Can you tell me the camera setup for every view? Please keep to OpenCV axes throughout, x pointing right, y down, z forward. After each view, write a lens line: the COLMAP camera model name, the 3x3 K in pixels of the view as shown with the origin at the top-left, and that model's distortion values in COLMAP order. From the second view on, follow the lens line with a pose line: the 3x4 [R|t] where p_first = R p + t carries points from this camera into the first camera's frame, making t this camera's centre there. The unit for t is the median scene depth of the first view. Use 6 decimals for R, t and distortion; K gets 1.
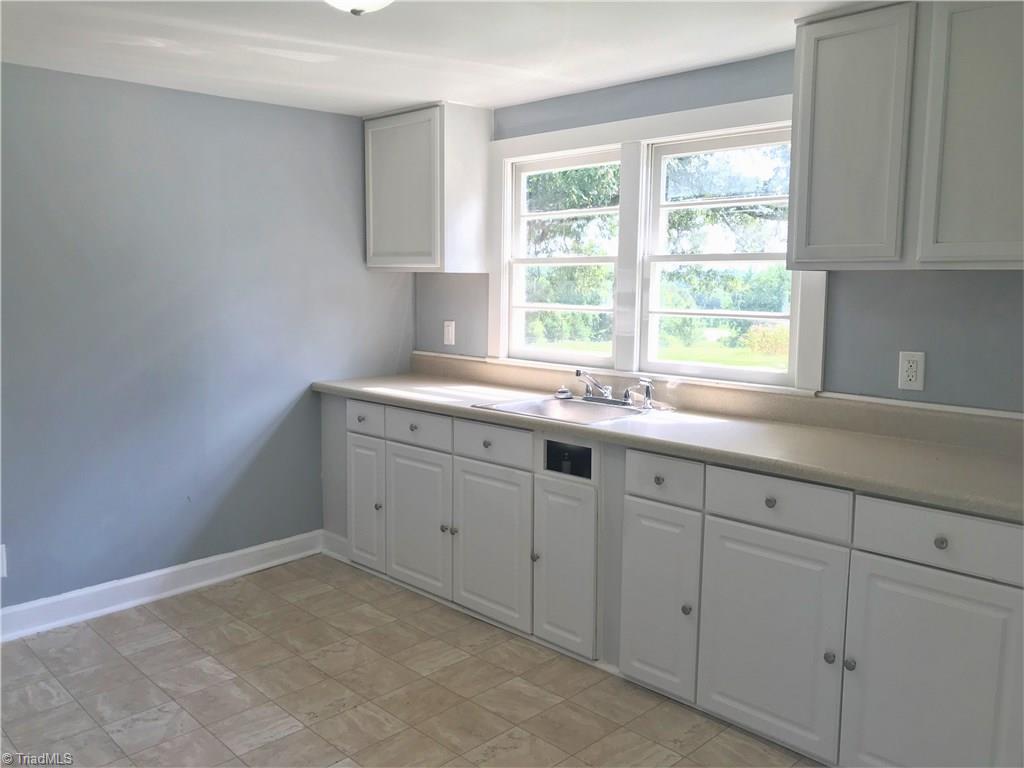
lens RADIAL K [[843.0, 0, 508.6], [0, 843.0, 377.1], [0, 0, 1]] dist [0.114286, -0.255638]
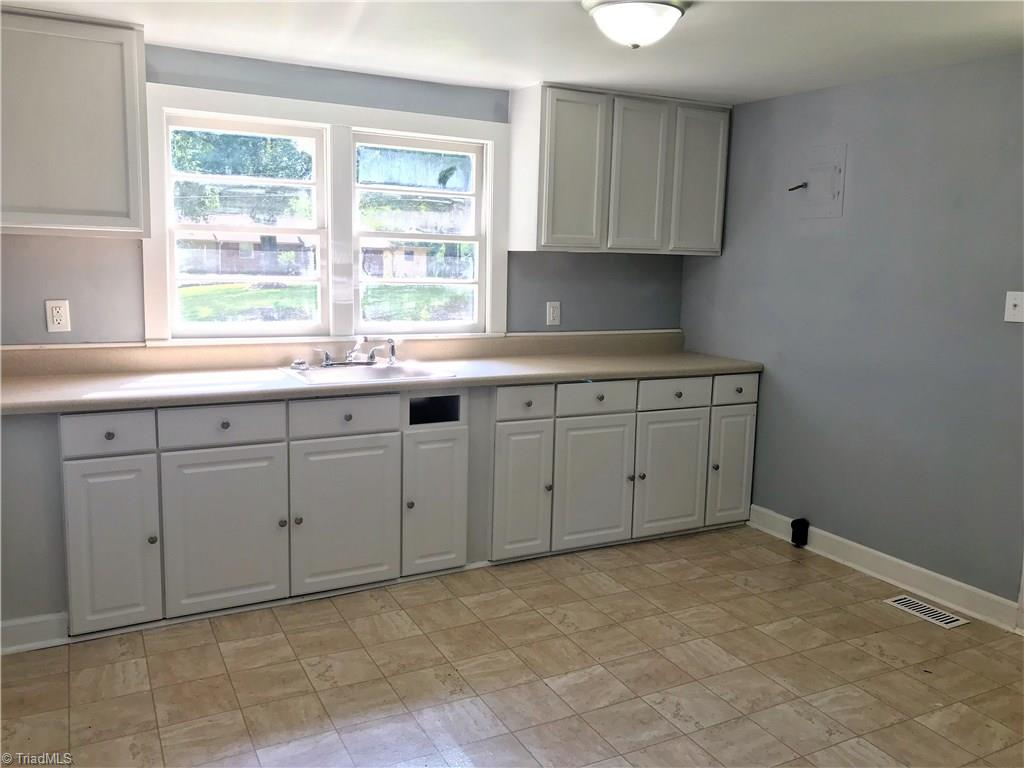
lens RADIAL K [[827.0, 0, 514.4], [0, 827.0, 383.1], [0, 0, 1]] dist [0.008850, -0.014057]
pose [[0.271930, -0.140027, 0.952075, -0.902763], [0.089085, 0.988771, 0.119980, -0.060695], [-0.958185, 0.052189, 0.281351, 0.533699]]
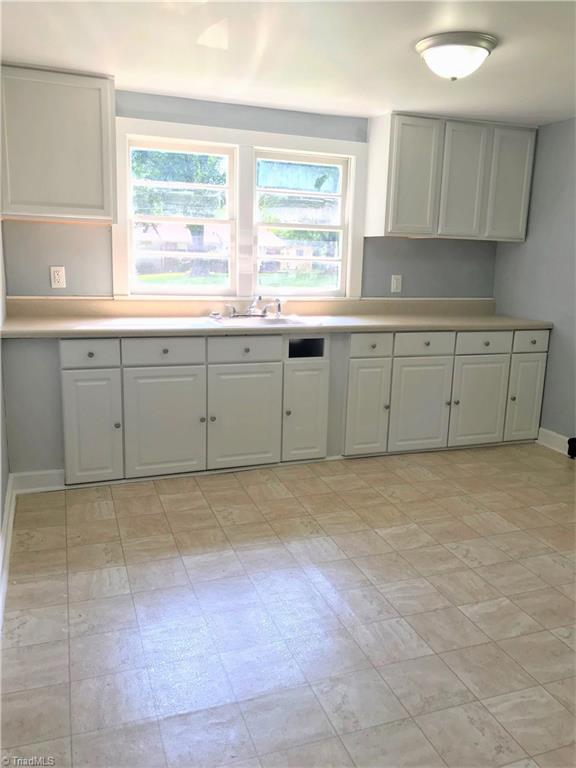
lens RADIAL K [[620.2, 0, 298.7], [0, 620.2, 385.1], [0, 0, 1]] dist [0.008850, -0.014057]
pose [[0.392167, -0.182188, 0.901672, -0.966227], [0.079525, 0.983236, 0.164080, -0.028064], [-0.916450, 0.007359, 0.400081, 0.492575]]
